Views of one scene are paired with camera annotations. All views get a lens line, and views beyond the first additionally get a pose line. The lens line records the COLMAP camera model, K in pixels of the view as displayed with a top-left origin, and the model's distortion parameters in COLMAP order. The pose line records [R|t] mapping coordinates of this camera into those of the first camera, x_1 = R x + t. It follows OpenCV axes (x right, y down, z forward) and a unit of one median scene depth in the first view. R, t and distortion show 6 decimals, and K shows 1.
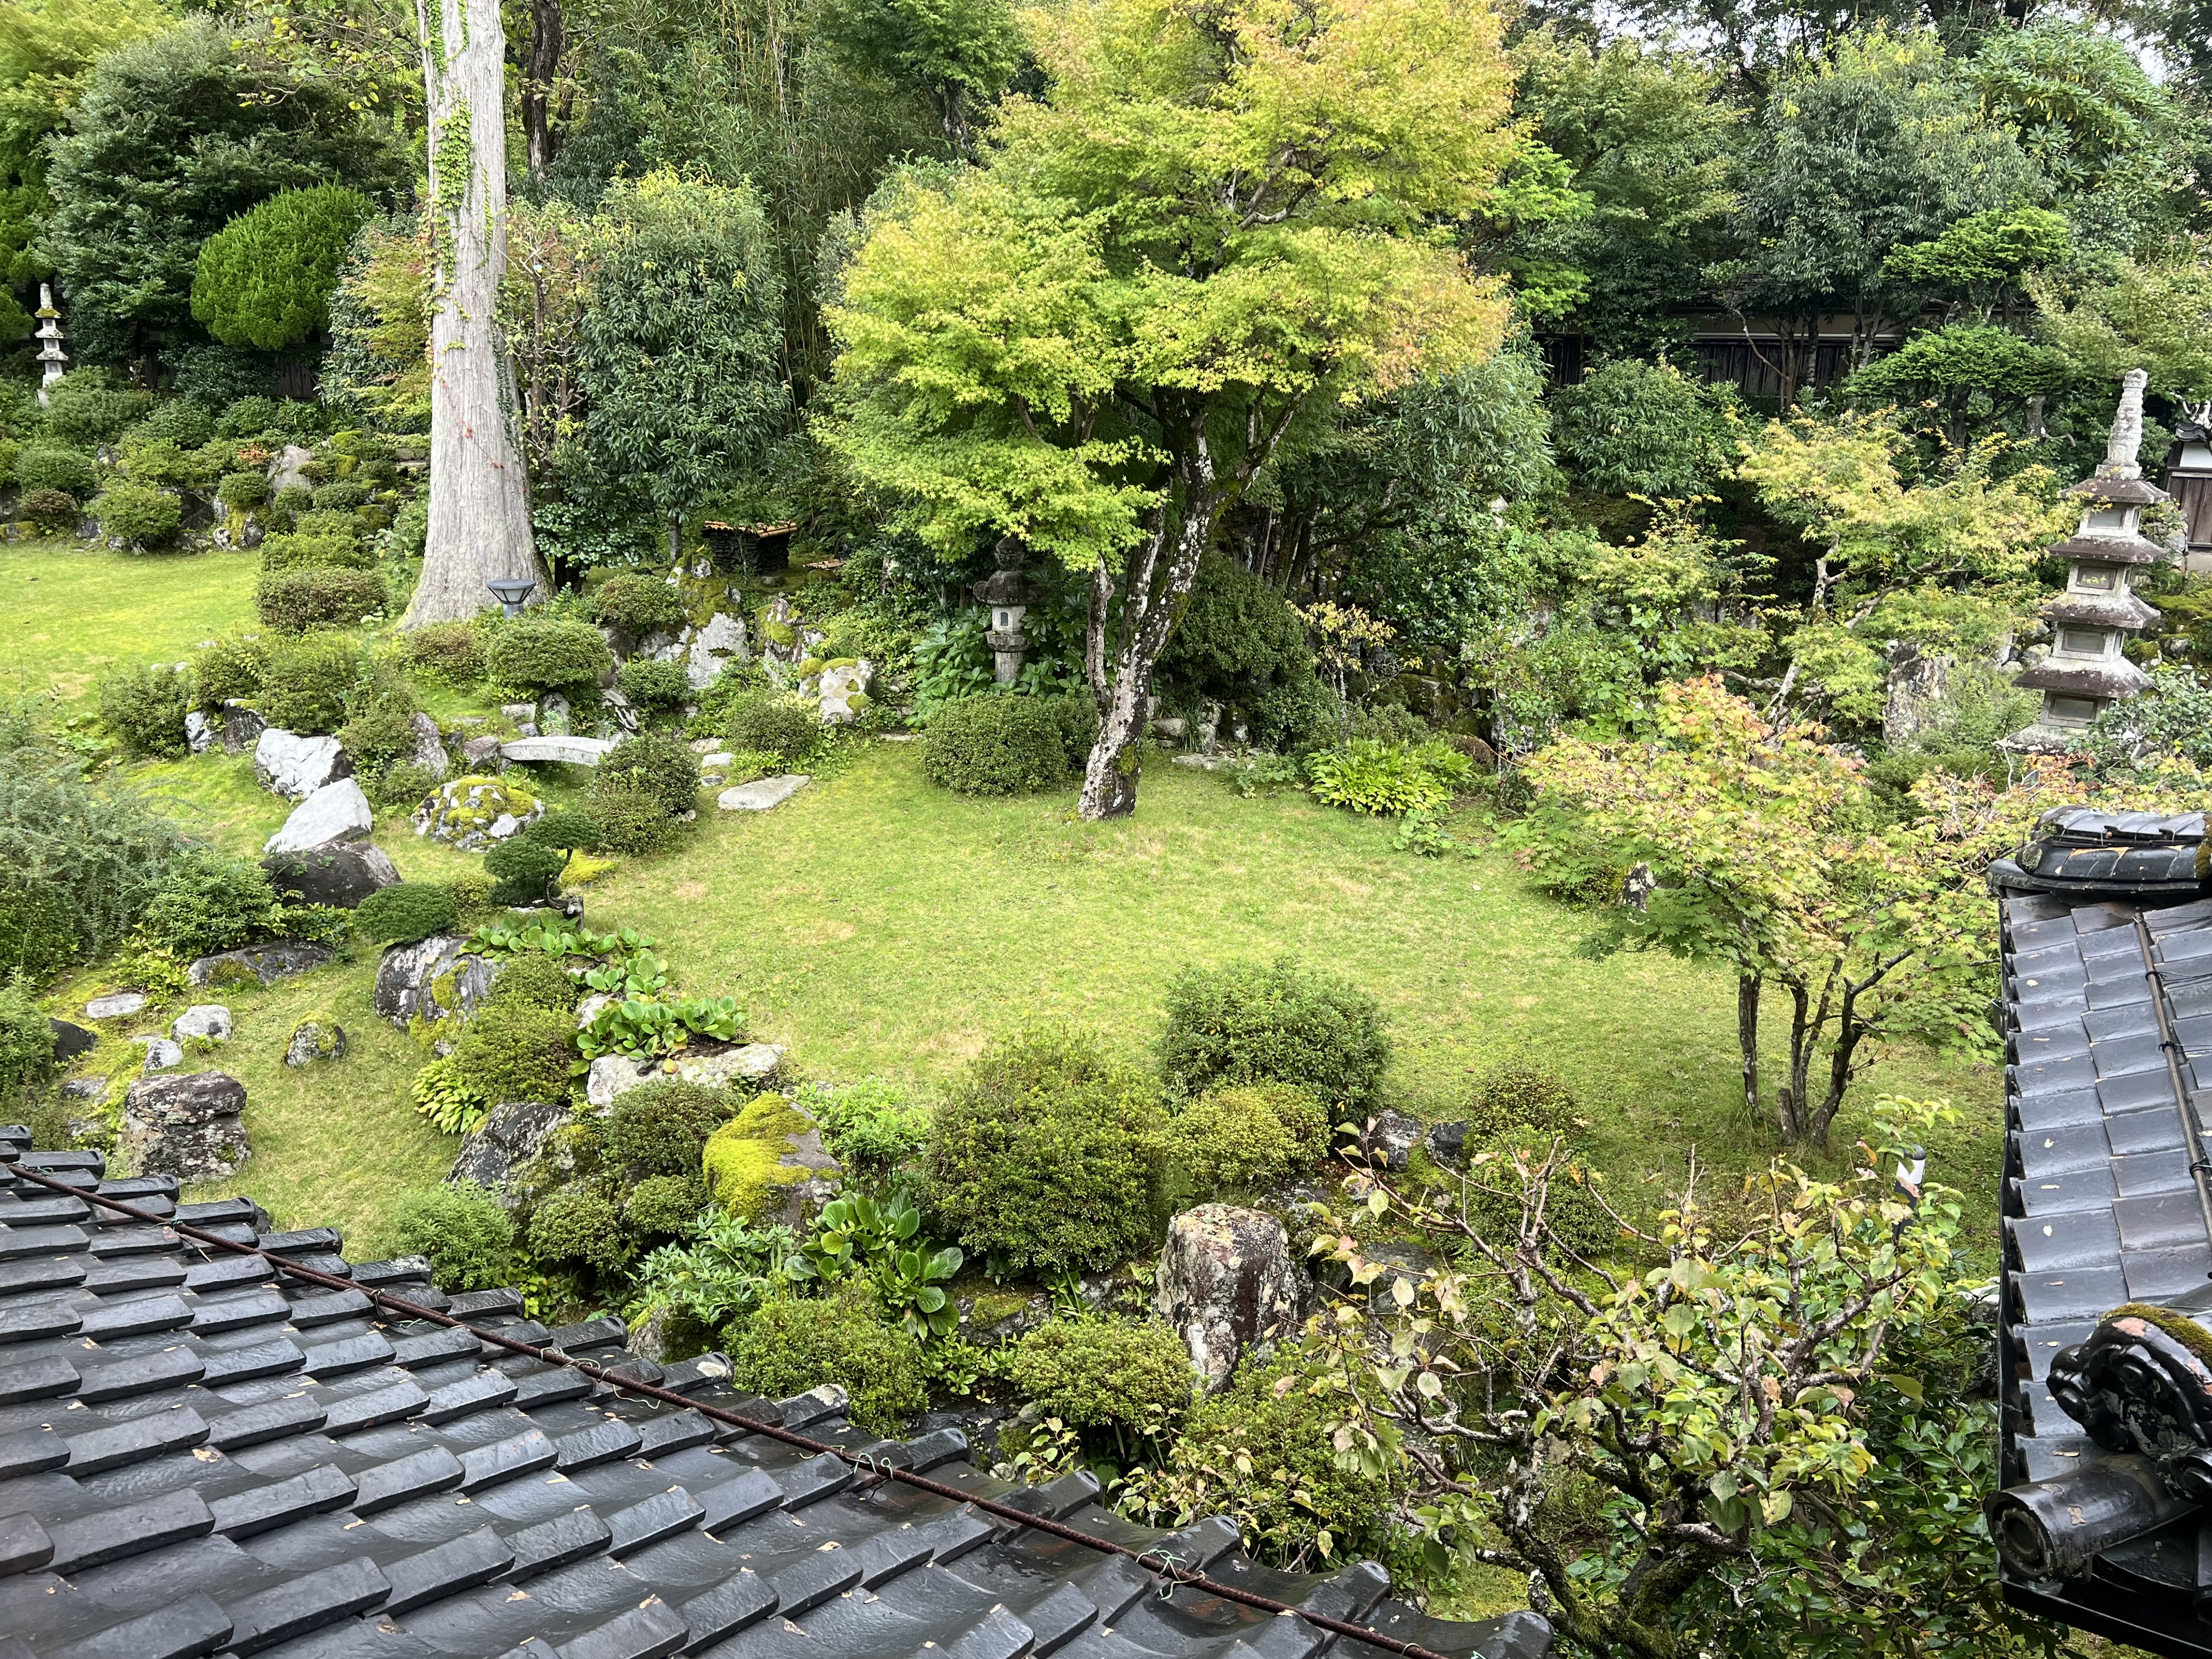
lens RADIAL K [[1737.9, 0, 1114.4], [0, 1737.9, 843.7], [0, 0, 1]] dist [0.039731, -0.034330]
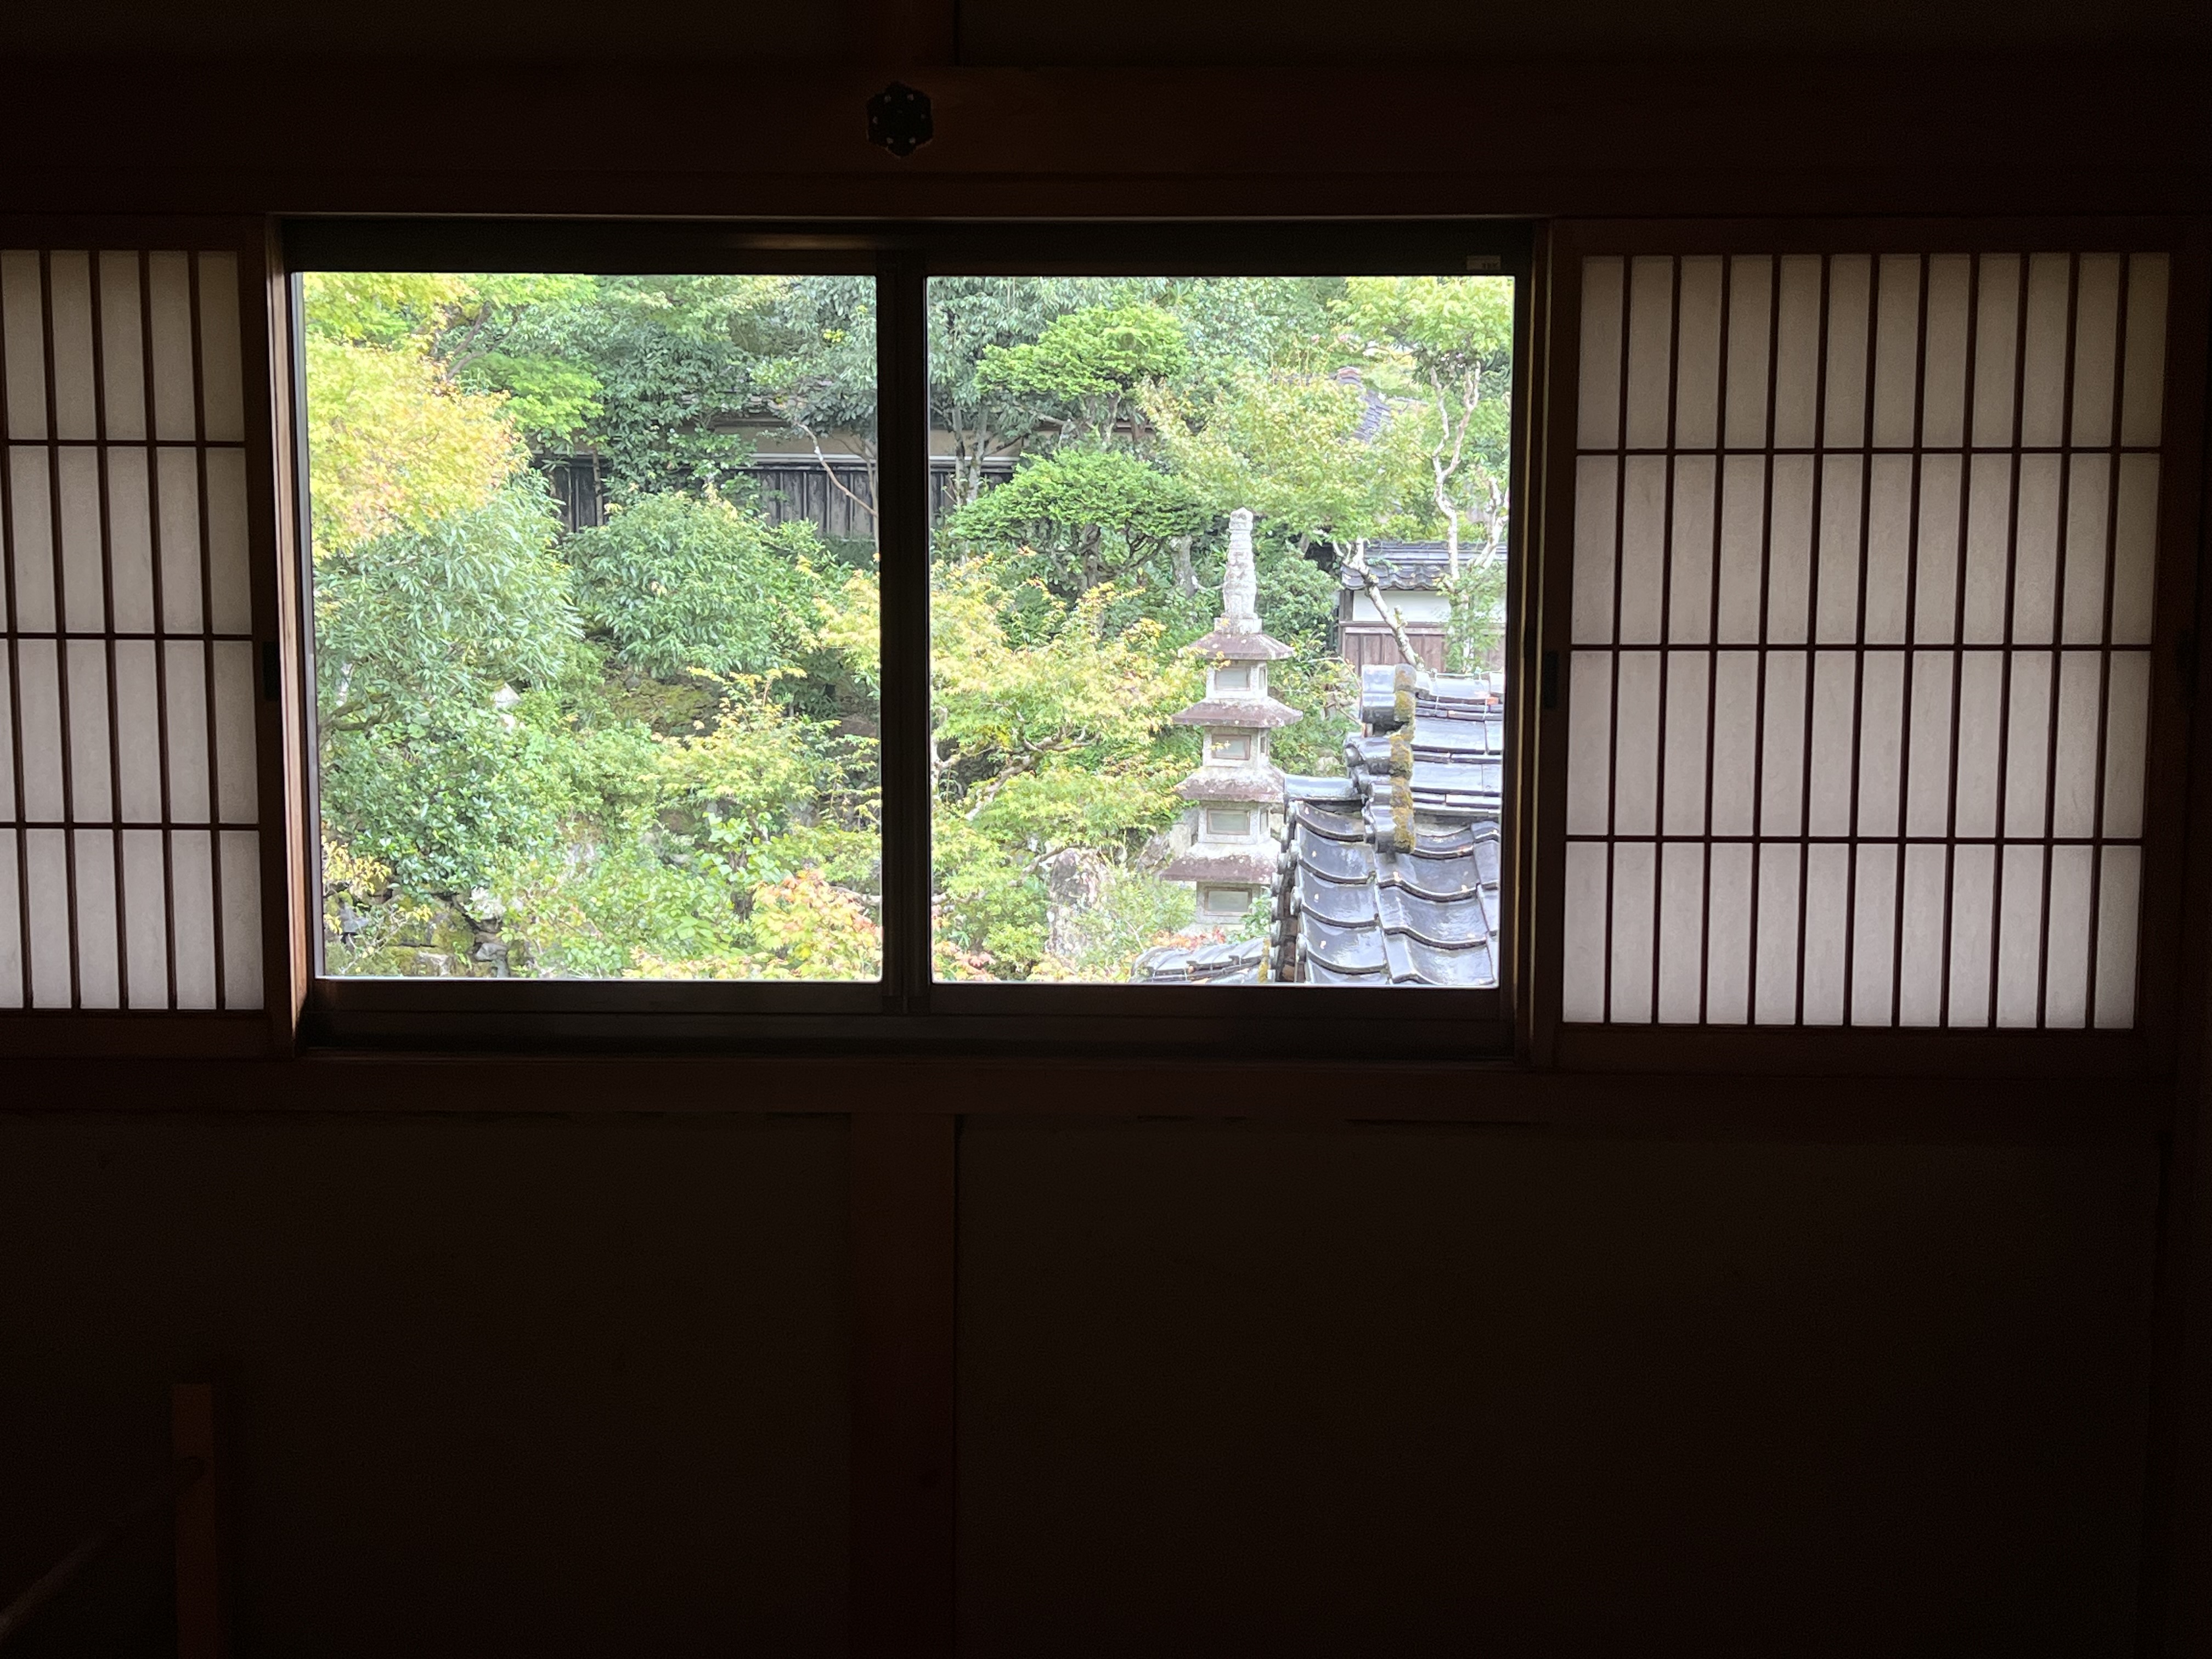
lens RADIAL K [[2879.9, 0, 1106.0], [0, 2879.9, 829.5], [0, 0, 1]] dist [0.166036, 0.005356]
pose [[0.909614, -0.058272, 0.411348, -0.047093], [0.119781, 0.984855, -0.125354, 0.035897], [-0.397814, 0.163296, 0.902817, -0.149312]]
